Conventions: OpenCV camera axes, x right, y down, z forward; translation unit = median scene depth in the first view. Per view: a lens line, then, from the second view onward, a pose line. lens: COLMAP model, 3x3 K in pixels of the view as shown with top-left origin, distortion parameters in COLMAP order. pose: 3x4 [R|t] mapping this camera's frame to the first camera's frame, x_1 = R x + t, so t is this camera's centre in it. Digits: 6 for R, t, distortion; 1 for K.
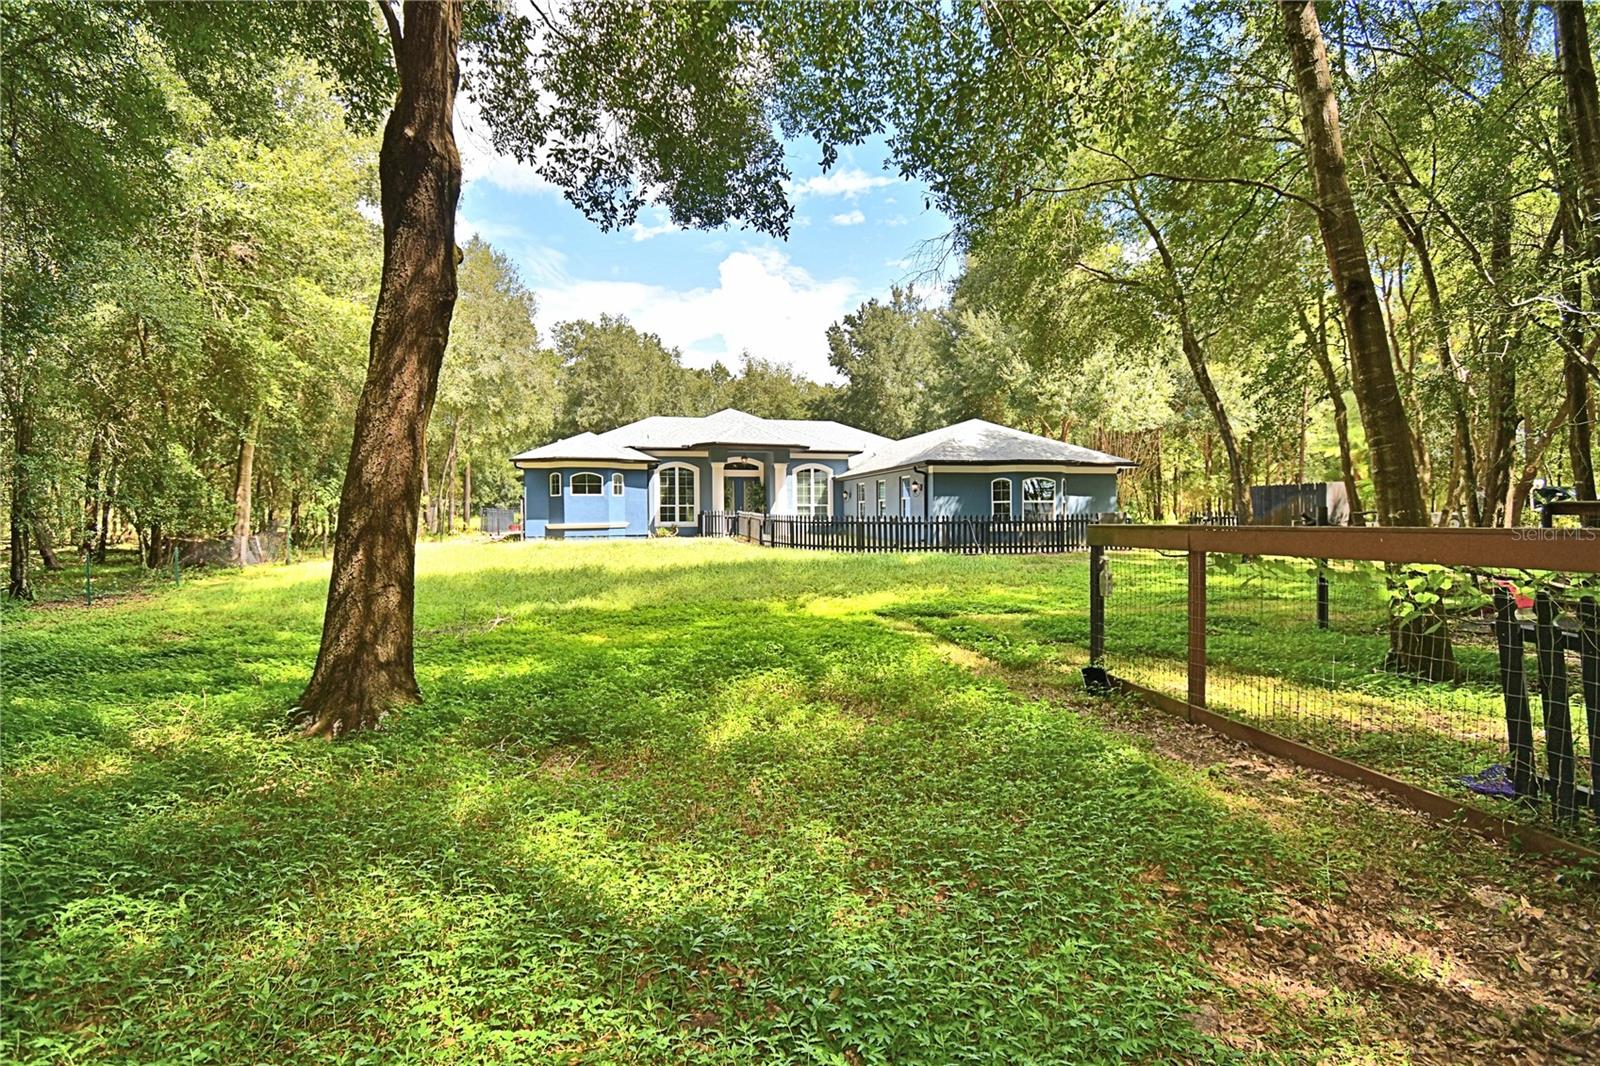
lens RADIAL K [[697.0, 0, 792.7], [0, 697.0, 529.0], [0, 0, 1]] dist [0.015618, -0.024381]
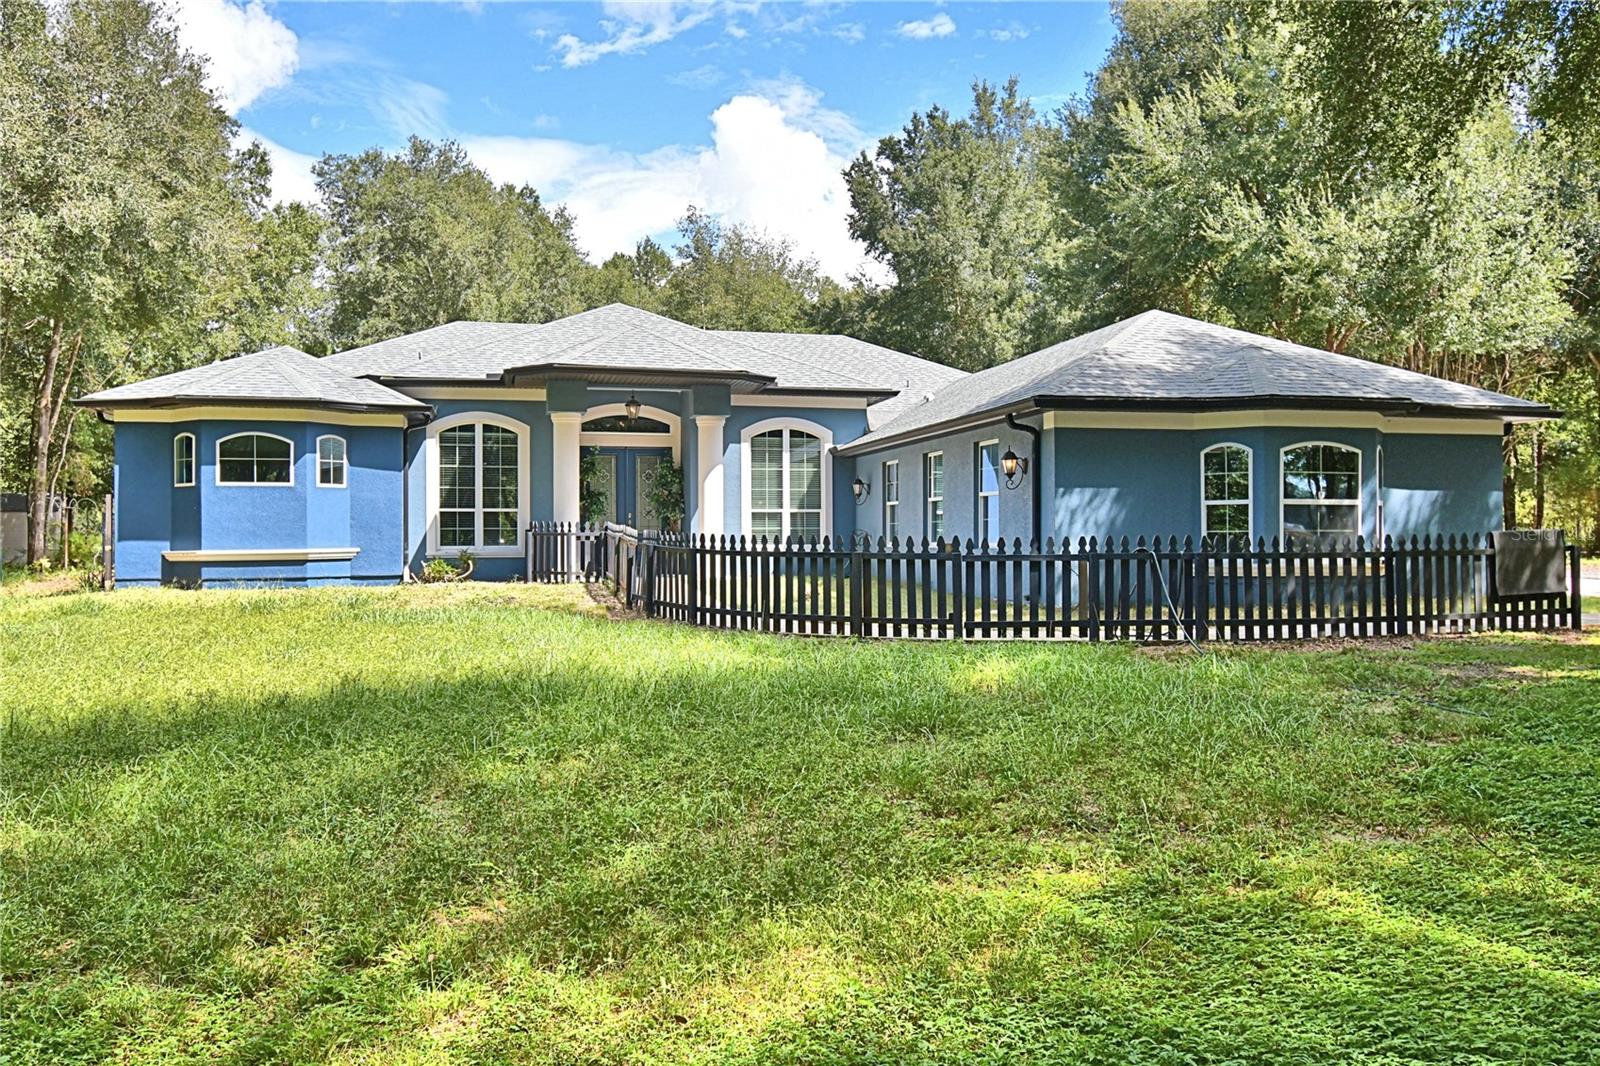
lens RADIAL K [[1186.2, 0, 800.0], [0, 1186.2, 533.0], [0, 0, 1]] dist [0.004728, 0.001425]
pose [[0.999906, 0.004076, -0.013107, 0.049192], [-0.004307, 0.999835, -0.017656, -0.006279], [0.013033, 0.017711, 0.999758, 0.243829]]
